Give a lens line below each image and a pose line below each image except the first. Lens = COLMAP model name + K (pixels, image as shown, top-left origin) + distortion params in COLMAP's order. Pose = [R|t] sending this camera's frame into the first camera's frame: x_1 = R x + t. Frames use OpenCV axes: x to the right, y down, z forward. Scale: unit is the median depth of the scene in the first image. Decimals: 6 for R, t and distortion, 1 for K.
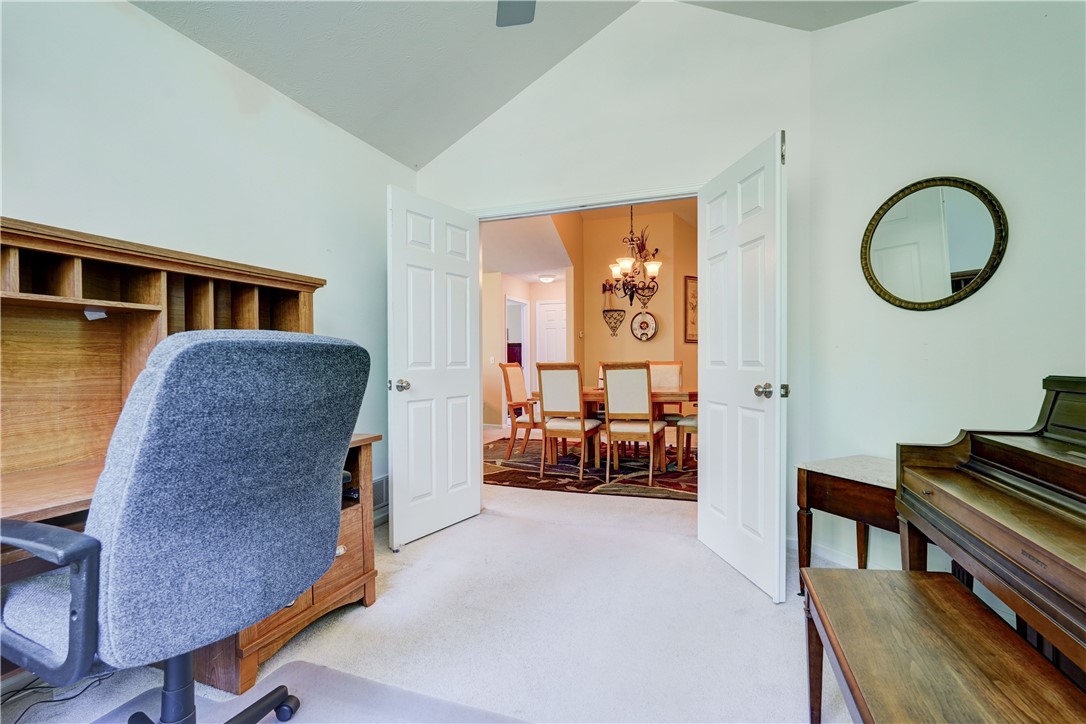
lens RADIAL K [[511.7, 0, 533.8], [0, 511.7, 362.9], [0, 0, 1]] dist [-0.001013, 0.000356]
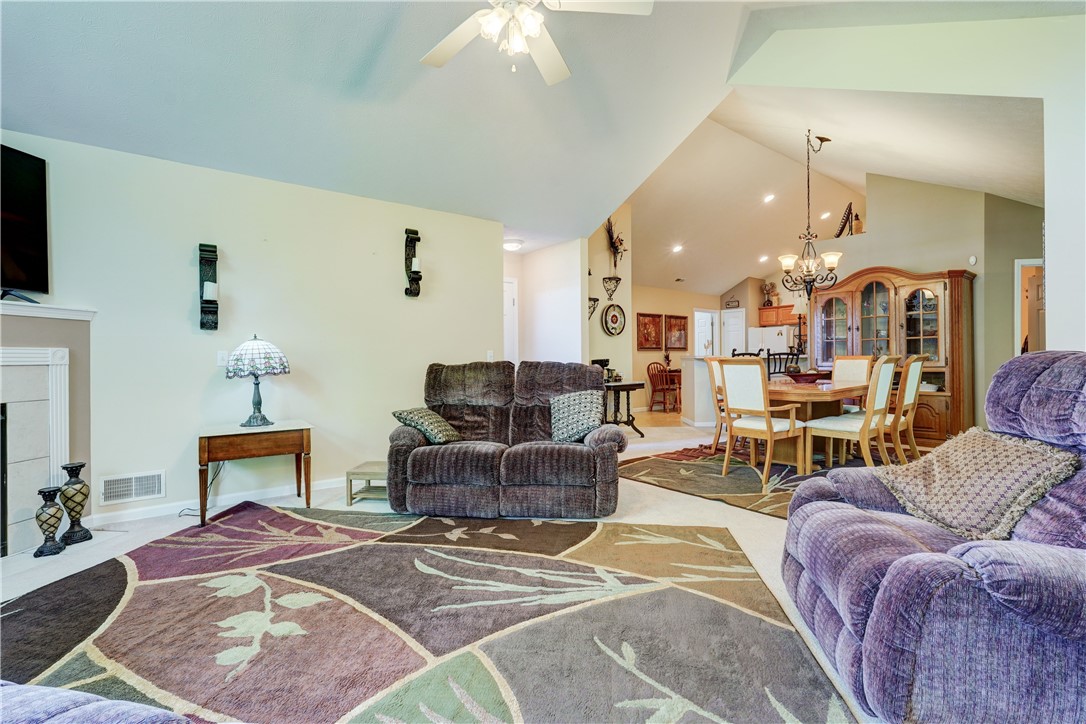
lens RADIAL K [[491.8, 0, 540.4], [0, 491.8, 358.2], [0, 0, 1]] dist [-0.002917, 0.000098]
pose [[0.507800, 0.000083, 0.861475, -0.619189], [0.006062, 0.999975, -0.003670, 0.000350], [-0.861454, 0.007086, 0.507787, 0.662610]]
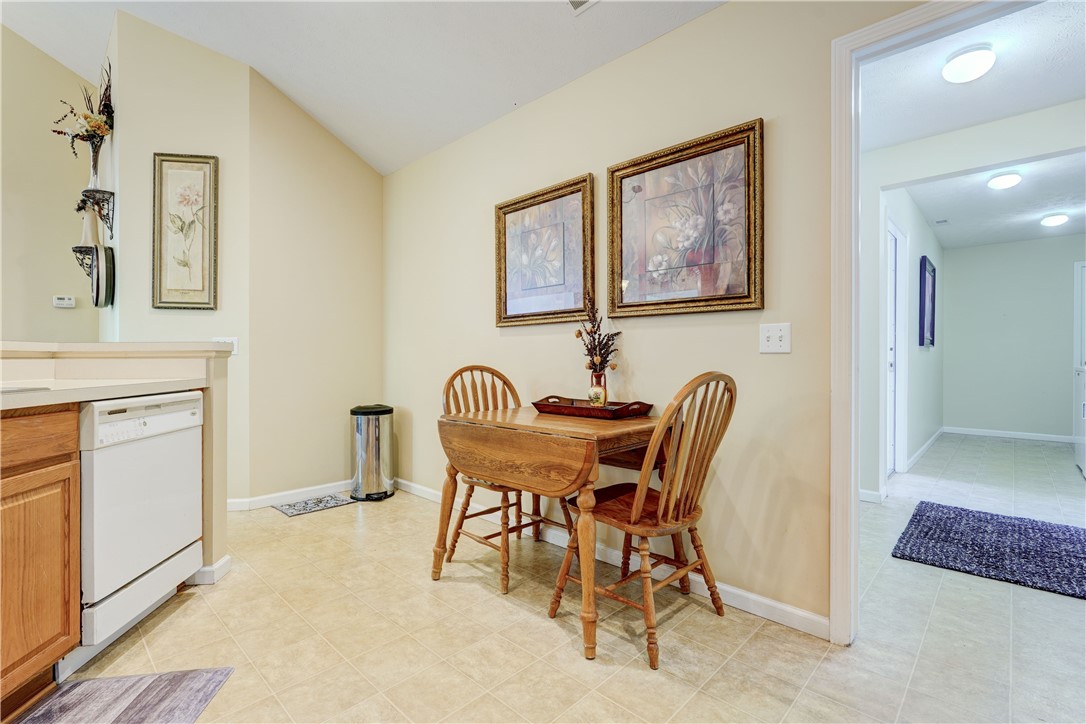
lens RADIAL K [[491.8, 0, 540.4], [0, 491.8, 358.2], [0, 0, 1]] dist [-0.002917, 0.000098]
pose [[0.927291, 0.001297, -0.374338, 0.751648], [-0.000677, 0.999998, 0.001789, 0.001612], [0.374340, -0.001406, 0.927291, 0.734755]]
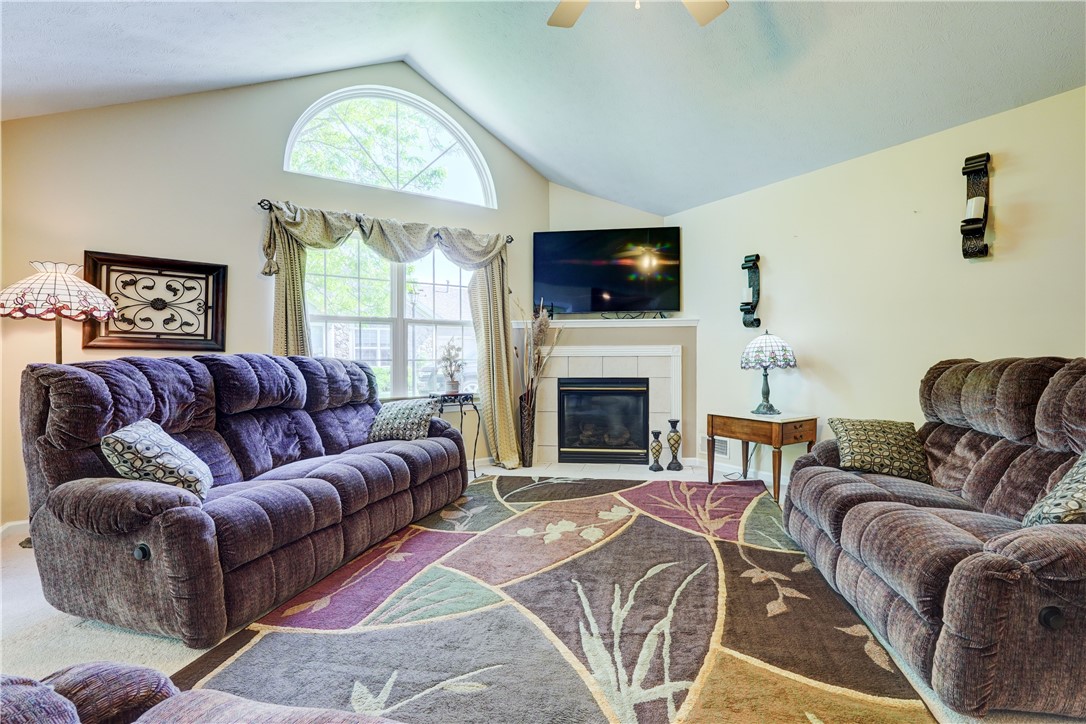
lens RADIAL K [[501.5, 0, 582.8], [0, 501.5, 358.1], [0, 0, 1]] dist [-0.001437, 0.001389]
pose [[0.853070, 0.004329, -0.521778, -0.253256], [-0.001380, 0.999981, 0.006040, 0.000857], [0.521794, -0.004432, 0.853060, 0.594890]]
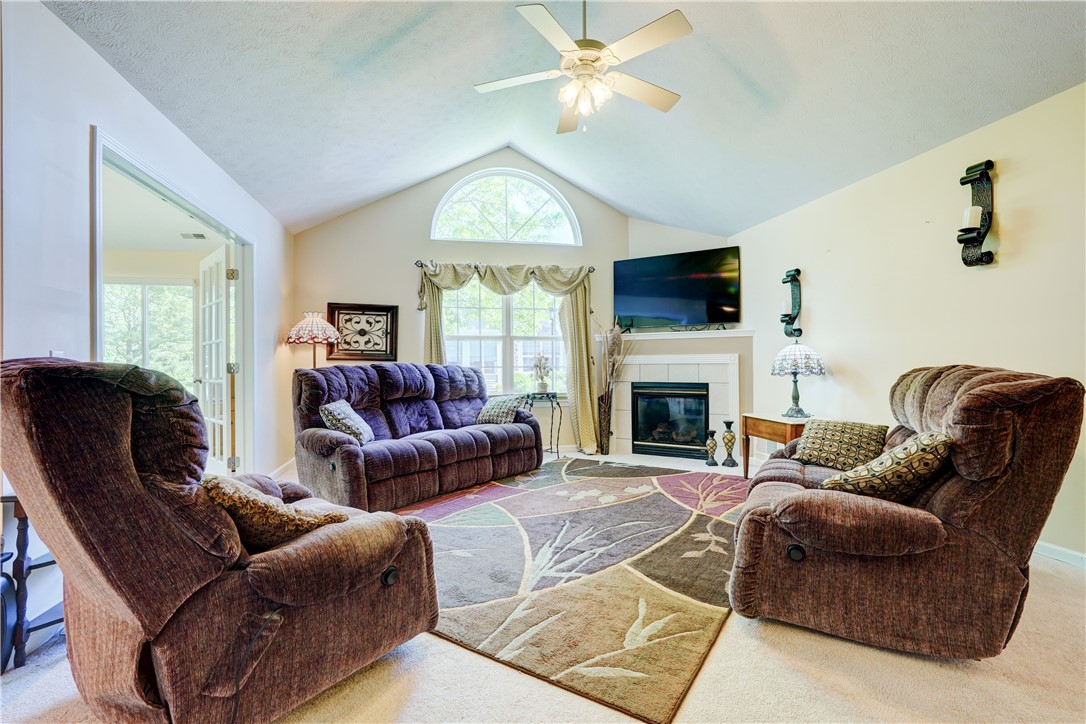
lens RADIAL K [[485.6, 0, 543.0], [0, 485.6, 362.0], [0, 0, 1]] dist [-0.003664, -0.000024]
pose [[0.569064, -0.000828, -0.822293, -0.081233], [0.001512, 0.999999, 0.000040, -0.000730], [0.822292, -0.001267, 0.569064, 0.593971]]
